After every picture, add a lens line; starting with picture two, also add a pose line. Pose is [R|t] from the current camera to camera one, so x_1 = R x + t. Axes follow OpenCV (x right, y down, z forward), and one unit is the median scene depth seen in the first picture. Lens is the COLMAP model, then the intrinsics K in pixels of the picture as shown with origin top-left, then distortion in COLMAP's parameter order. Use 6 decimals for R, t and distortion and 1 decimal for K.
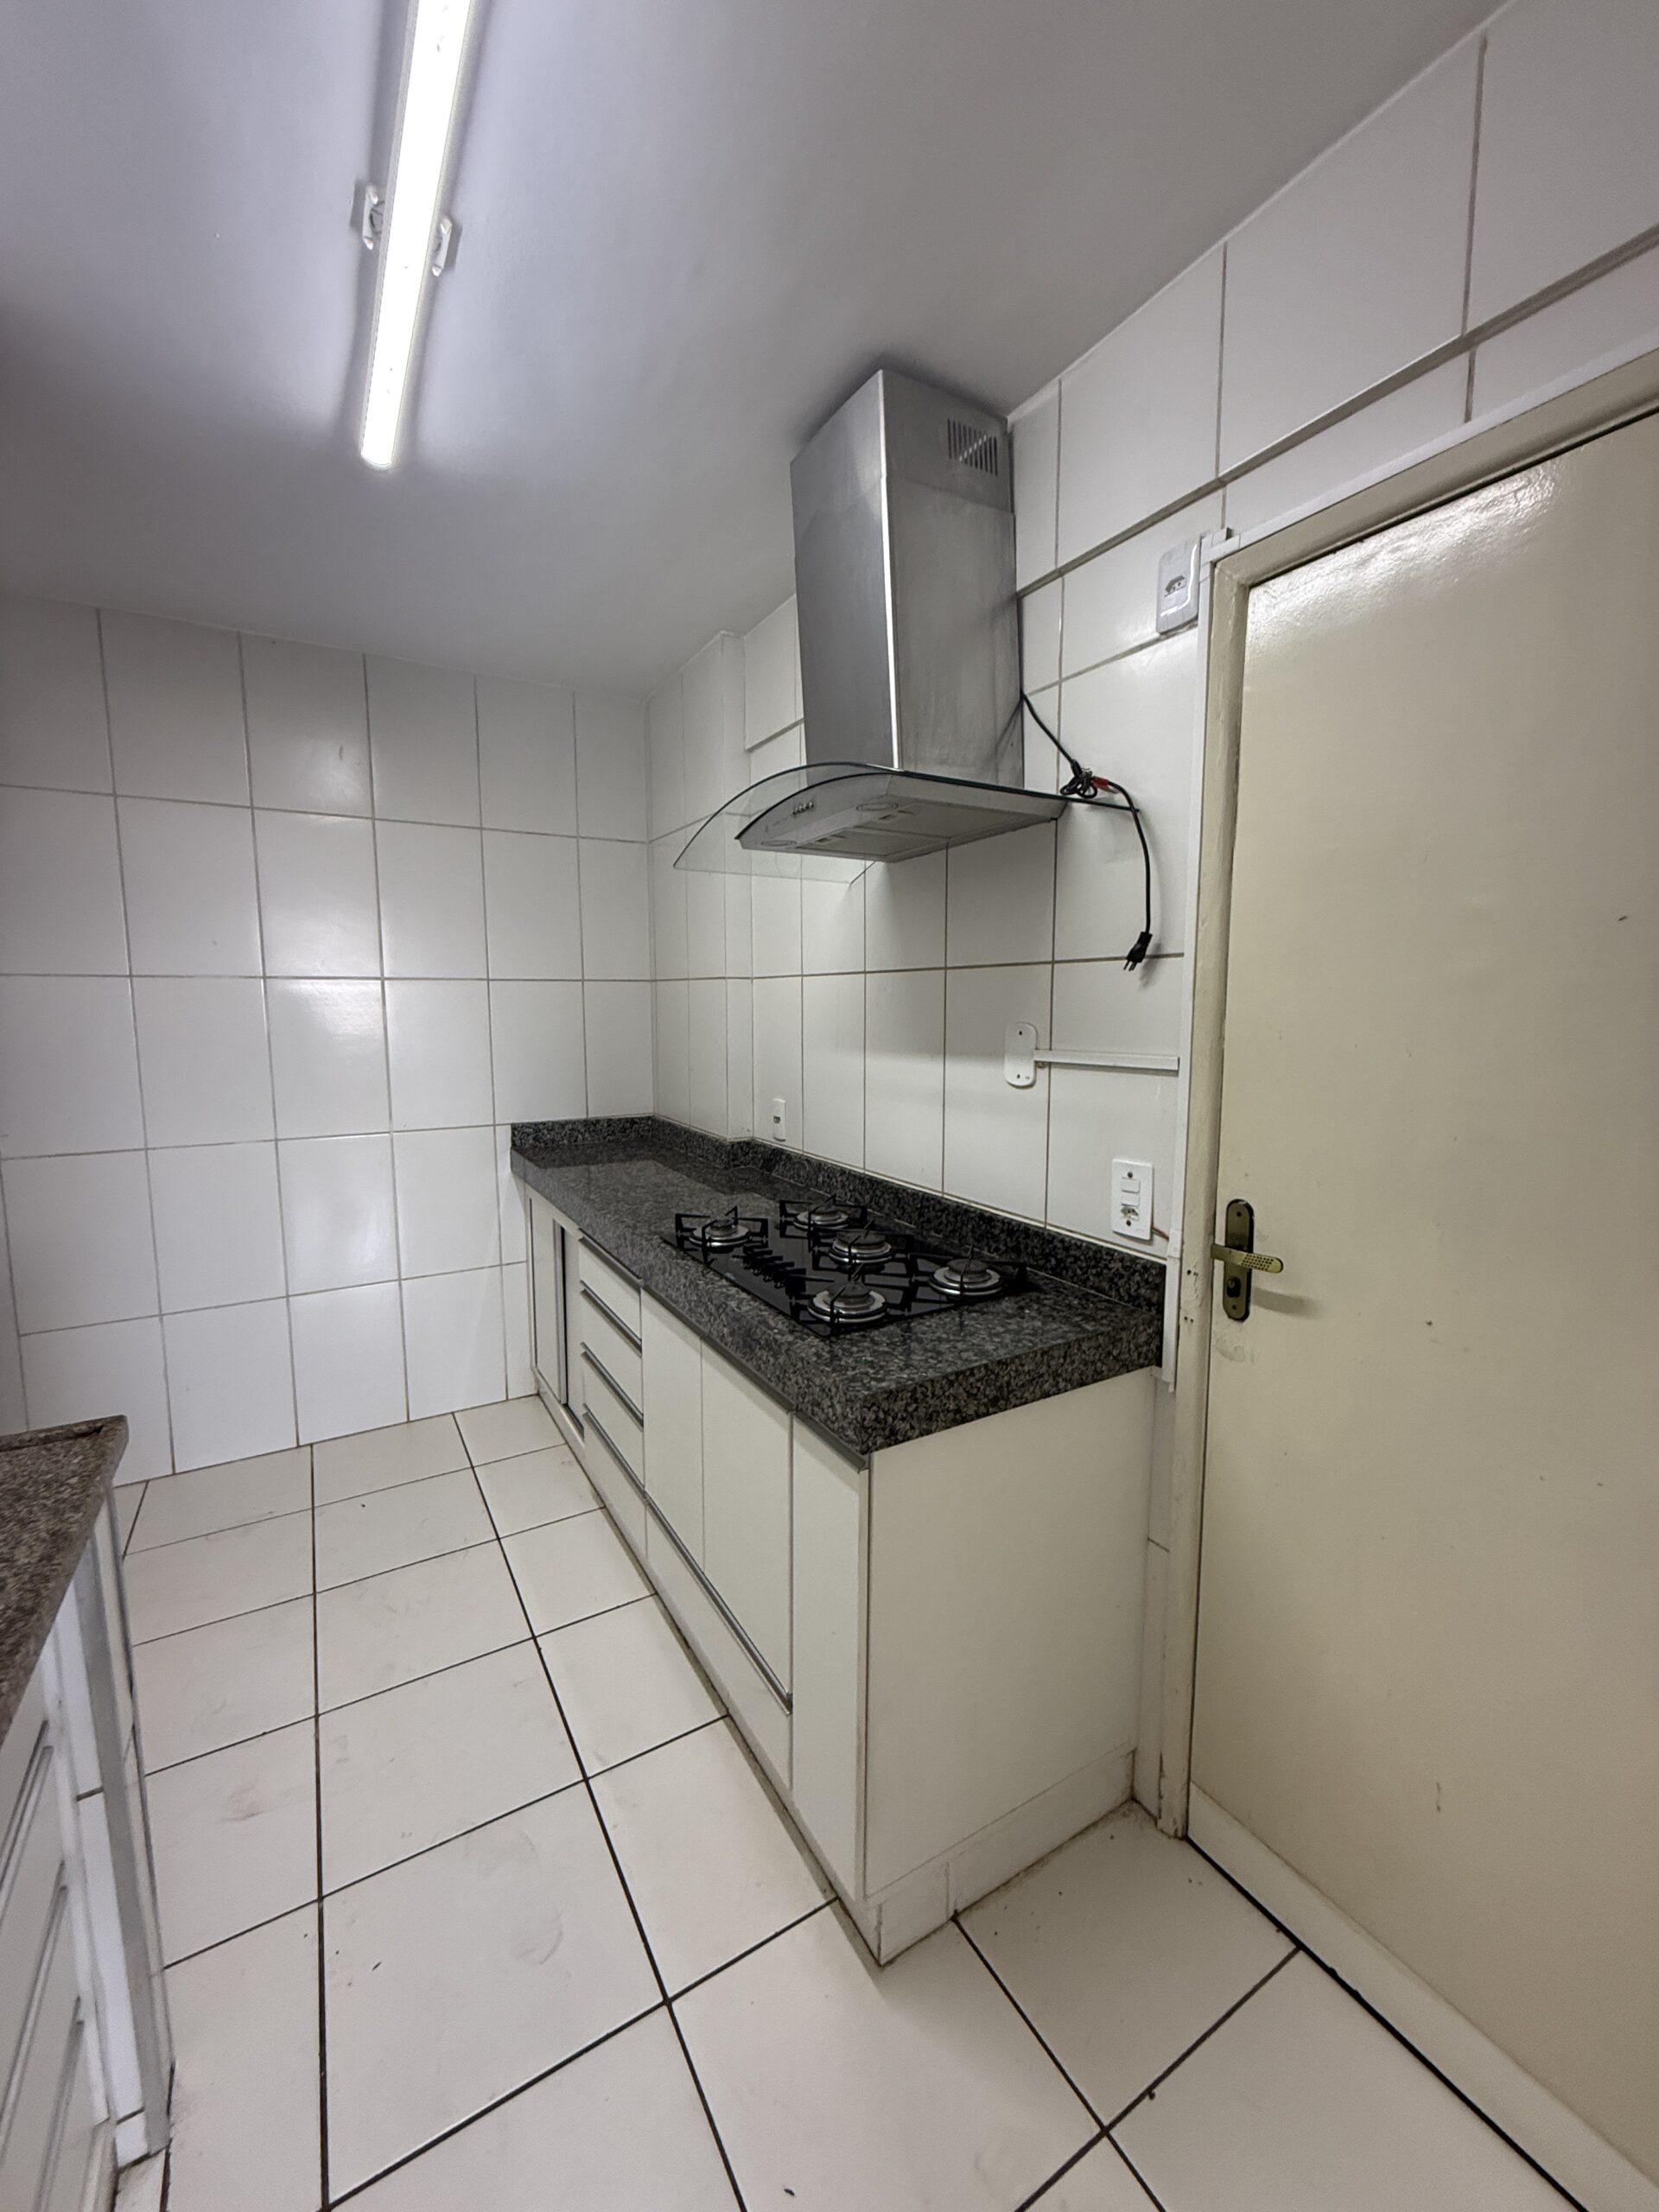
lens RADIAL K [[884.3, 0, 821.6], [0, 884.3, 1104.0], [0, 0, 1]] dist [0.003060, -0.000811]
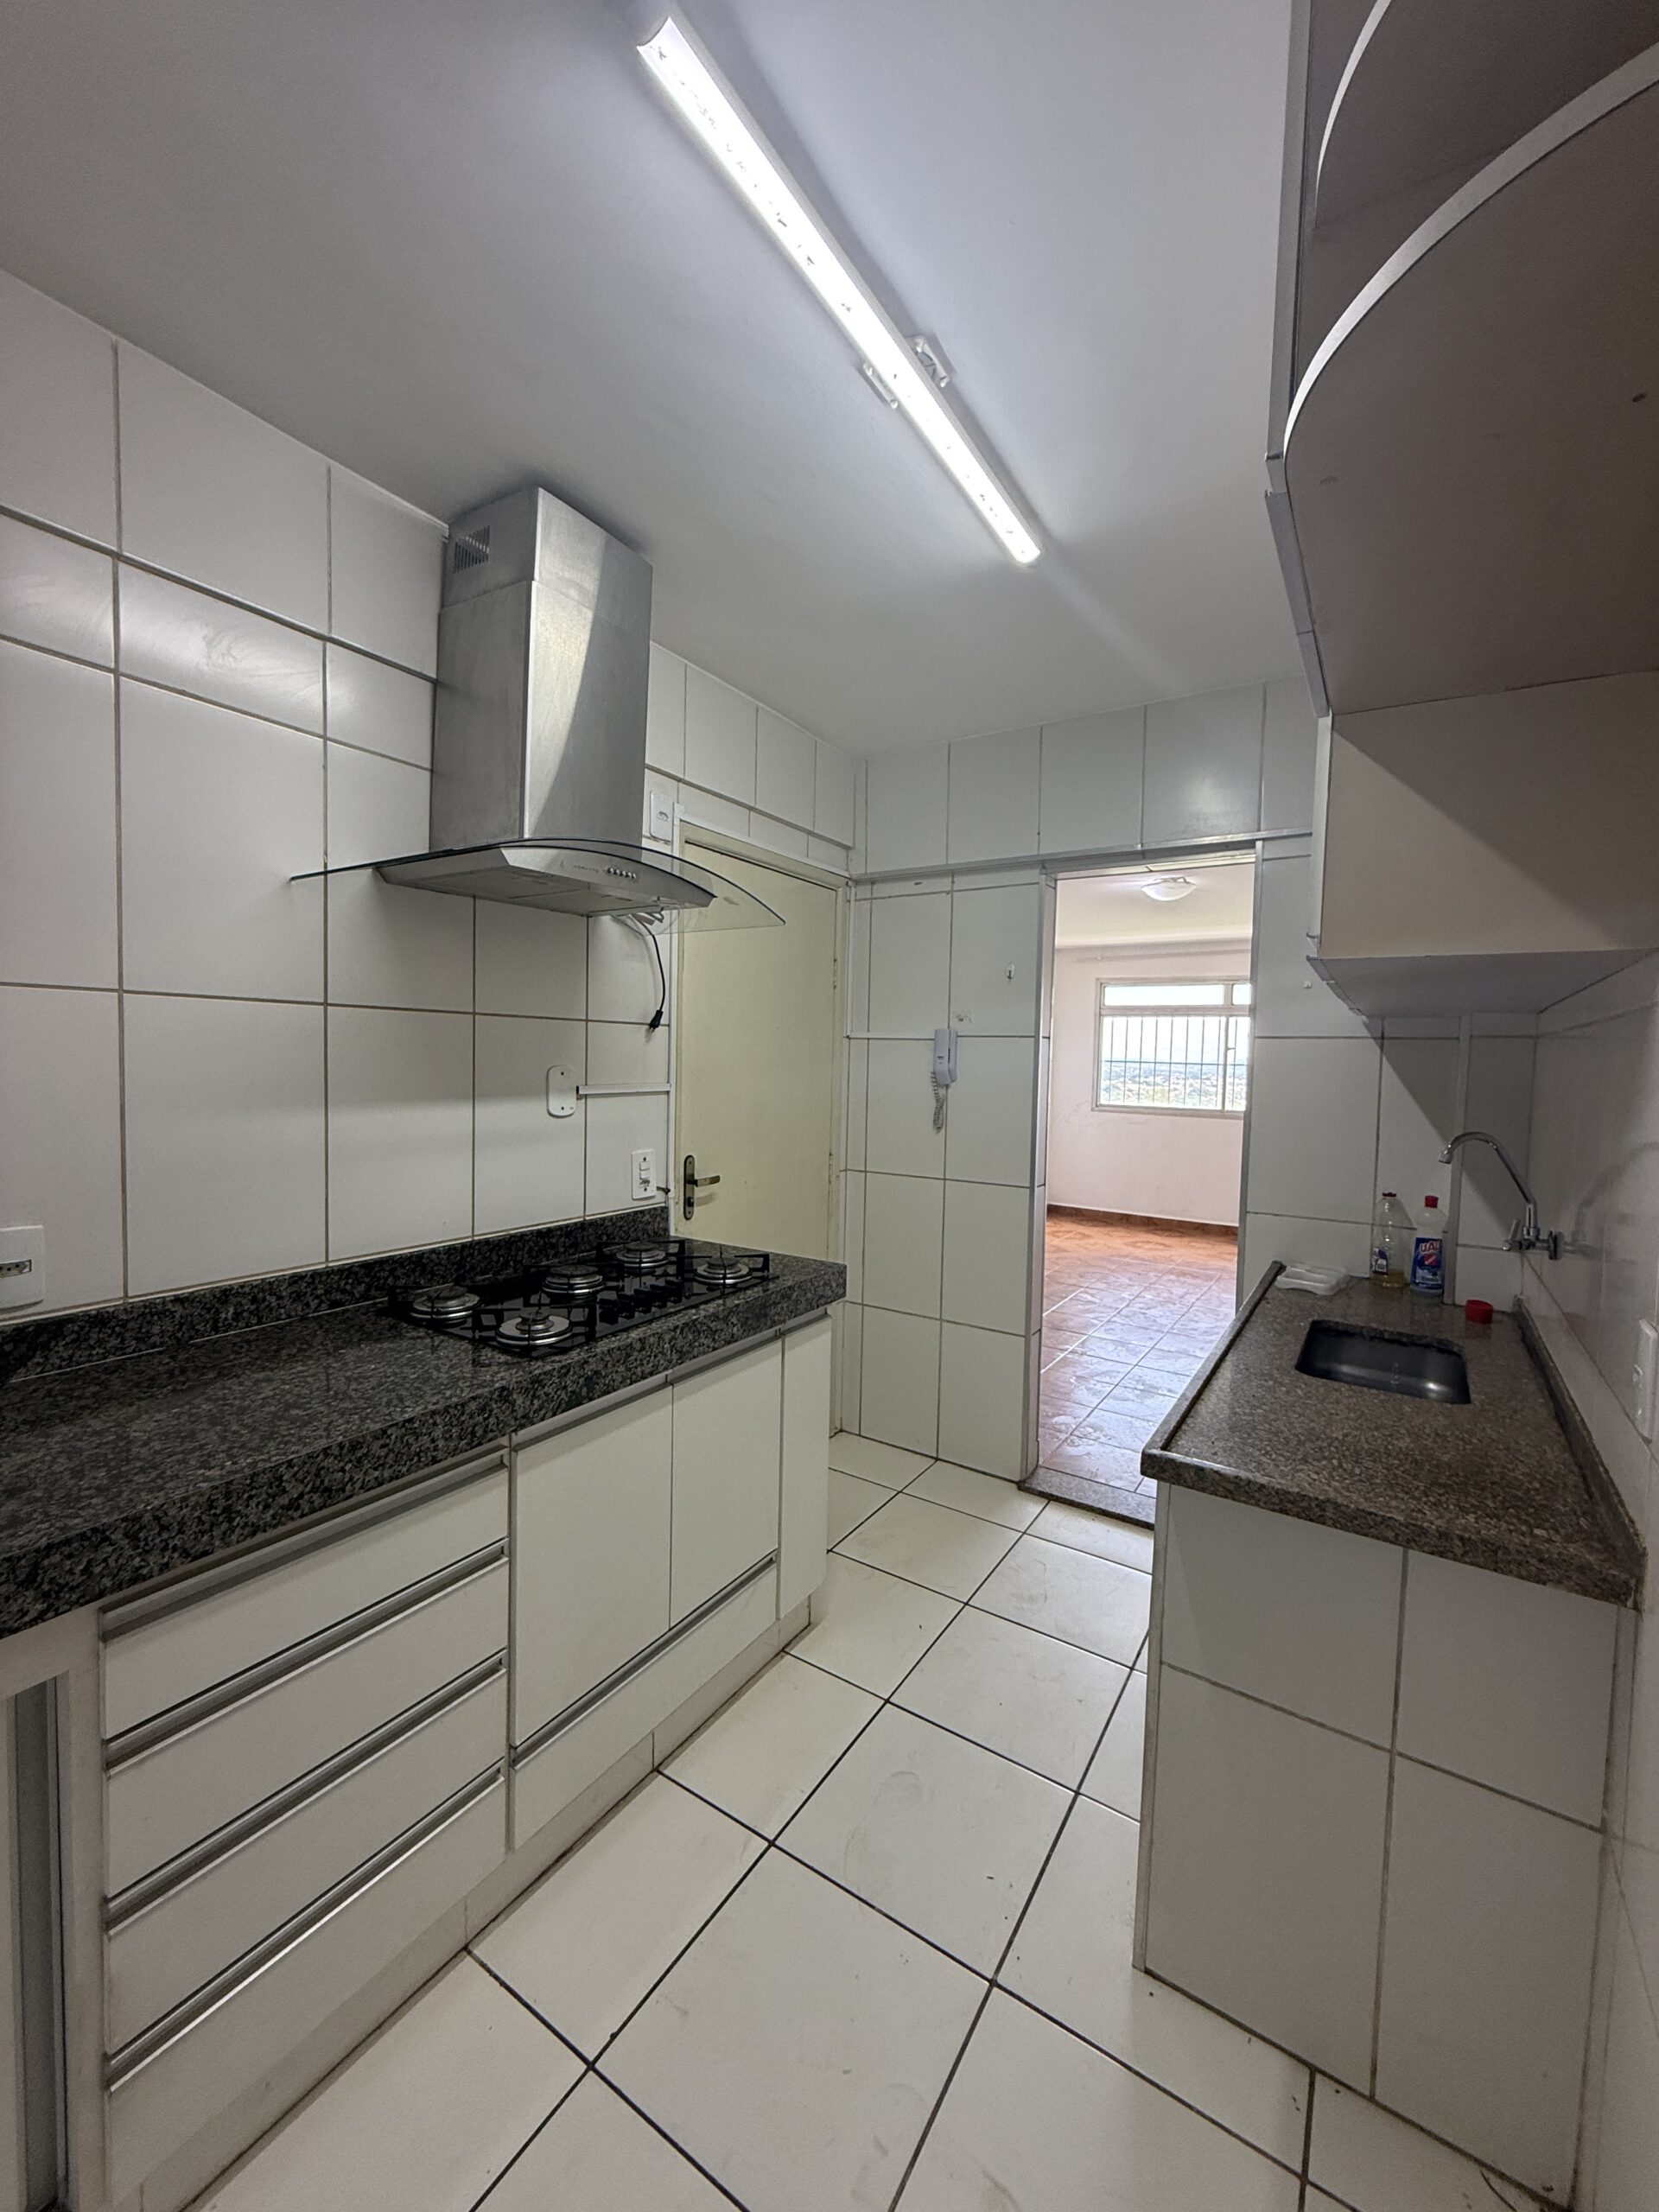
lens RADIAL K [[884.3, 0, 840.5], [0, 884.3, 1110.5], [0, 0, 1]] dist [0.003060, -0.000811]
pose [[-0.458256, -0.063273, 0.886565, -1.040507], [0.078527, 0.990680, 0.111293, -0.133333], [-0.885344, 0.120620, -0.449017, 1.185355]]
